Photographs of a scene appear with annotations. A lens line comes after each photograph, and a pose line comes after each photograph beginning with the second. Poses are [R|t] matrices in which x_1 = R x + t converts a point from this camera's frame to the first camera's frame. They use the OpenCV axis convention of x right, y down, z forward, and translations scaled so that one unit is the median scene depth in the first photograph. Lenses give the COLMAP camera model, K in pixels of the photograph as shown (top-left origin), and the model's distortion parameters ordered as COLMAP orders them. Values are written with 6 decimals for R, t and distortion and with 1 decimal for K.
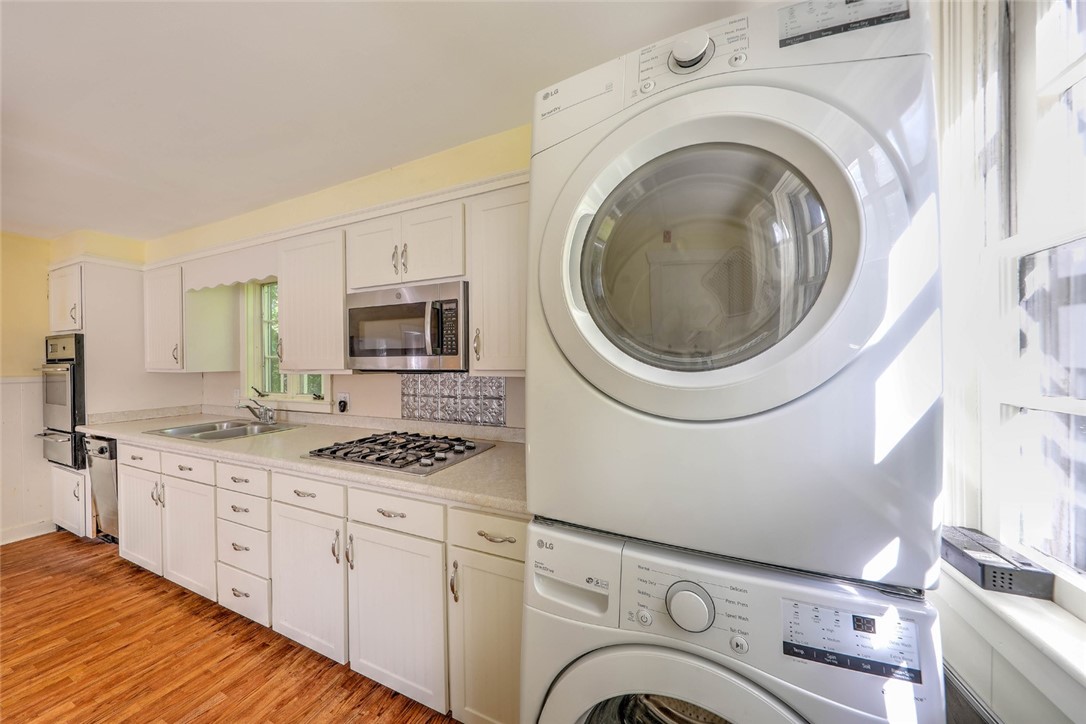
lens RADIAL K [[350.1, 0, 543.0], [0, 350.1, 362.0], [0, 0, 1]] dist [0.000060, -0.000028]
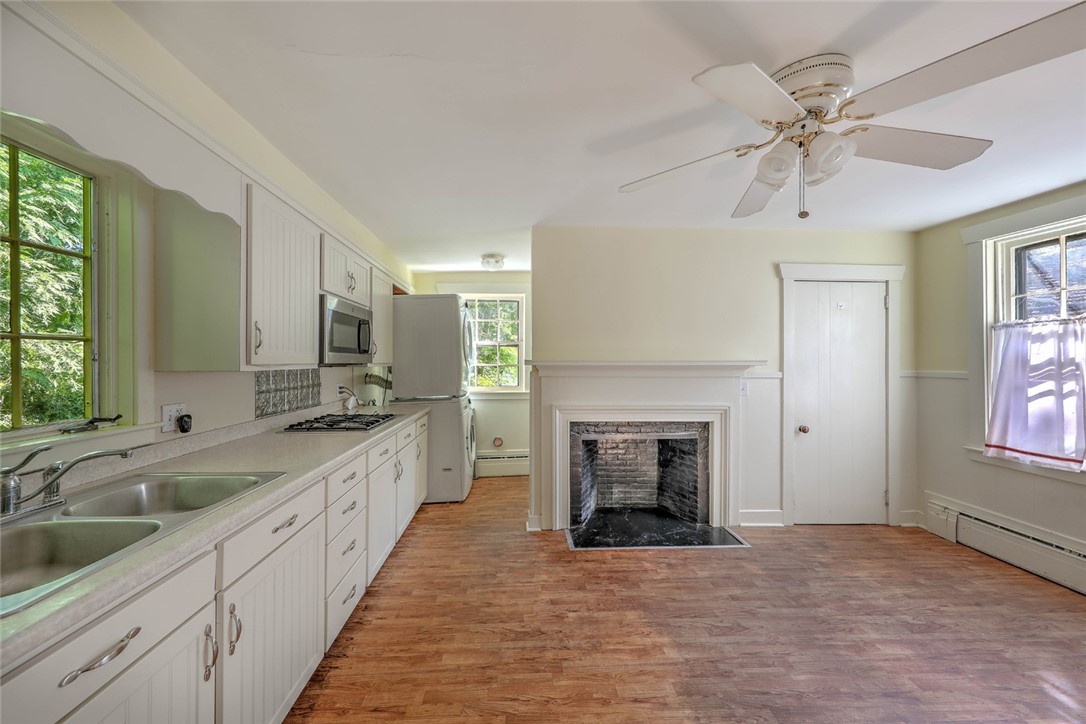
lens RADIAL K [[382.6, 0, 524.7], [0, 382.6, 364.5], [0, 0, 1]] dist [-0.000386, -0.000065]
pose [[-0.431818, 0.002699, 0.901957, -1.834926], [0.007695, 0.999970, 0.000692, 0.027123], [-0.901928, 0.007239, -0.431826, 0.920058]]
